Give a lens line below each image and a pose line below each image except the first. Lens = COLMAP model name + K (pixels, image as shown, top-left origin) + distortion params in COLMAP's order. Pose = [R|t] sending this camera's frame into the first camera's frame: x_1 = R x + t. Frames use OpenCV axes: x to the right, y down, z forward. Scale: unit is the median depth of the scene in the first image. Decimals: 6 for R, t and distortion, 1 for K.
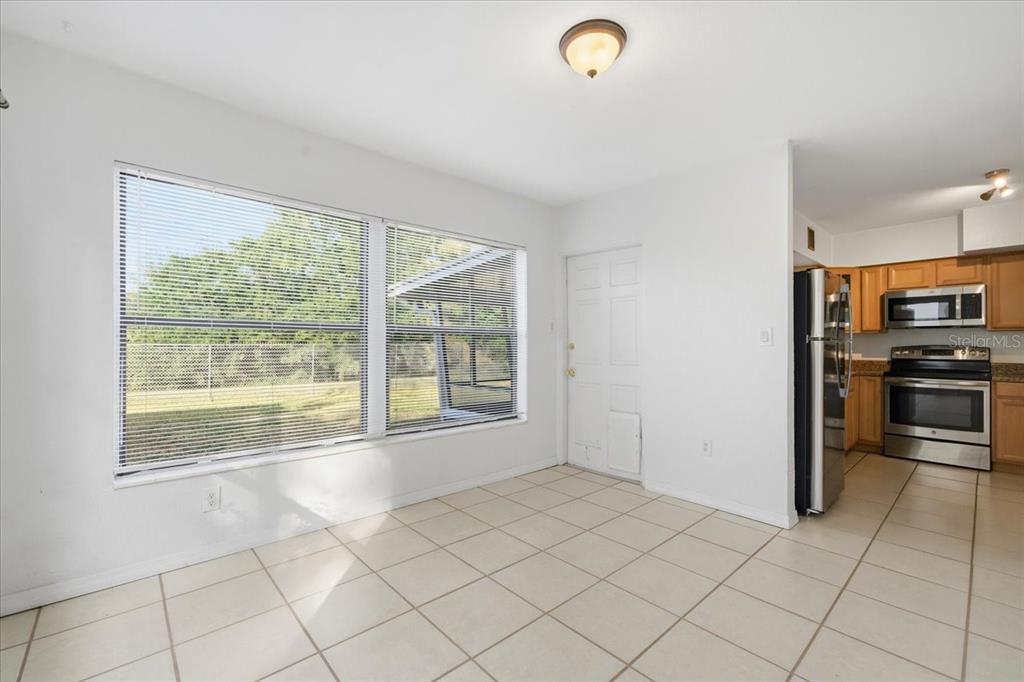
lens RADIAL K [[431.3, 0, 517.8], [0, 431.3, 343.0], [0, 0, 1]] dist [0.005396, -0.000264]
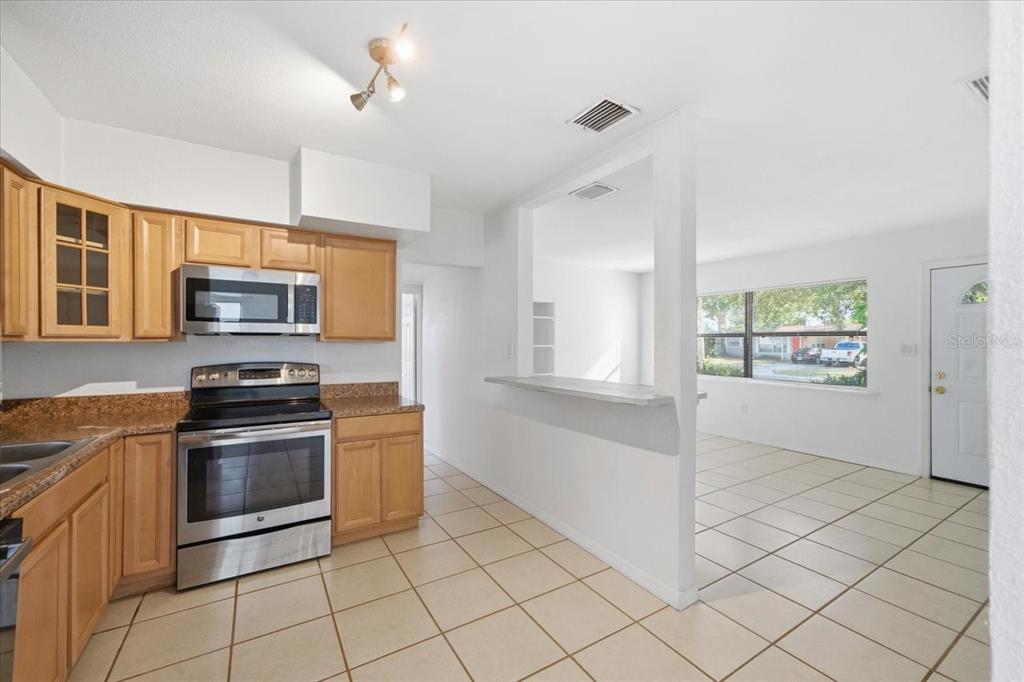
lens RADIAL K [[419.8, 0, 506.5], [0, 419.8, 339.6], [0, 0, 1]] dist [0.001616, 0.000748]
pose [[0.208305, 0.003346, 0.978058, 0.458263], [-0.003792, 0.999989, -0.002614, -0.029446], [-0.978057, -0.003165, 0.208315, 0.537031]]
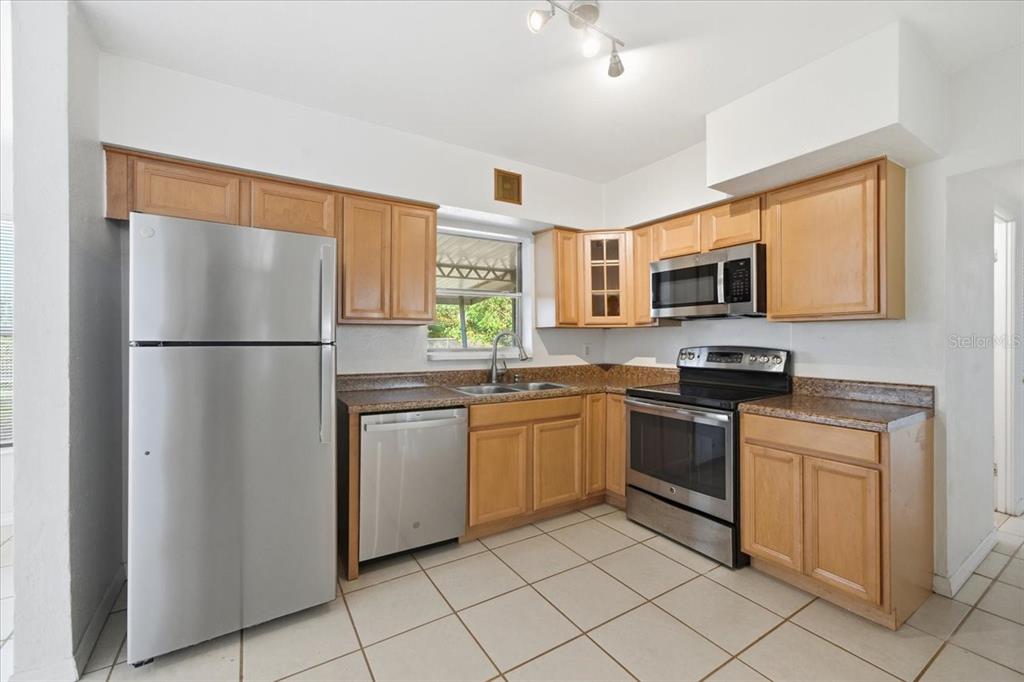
lens RADIAL K [[419.8, 0, 509.4], [0, 419.8, 340.3], [0, 0, 1]] dist [0.001616, 0.000748]
pose [[0.982298, -0.002759, -0.187304, 0.801892], [0.004320, 0.999959, 0.007923, -0.009882], [0.187274, -0.008592, 0.982270, 0.360495]]
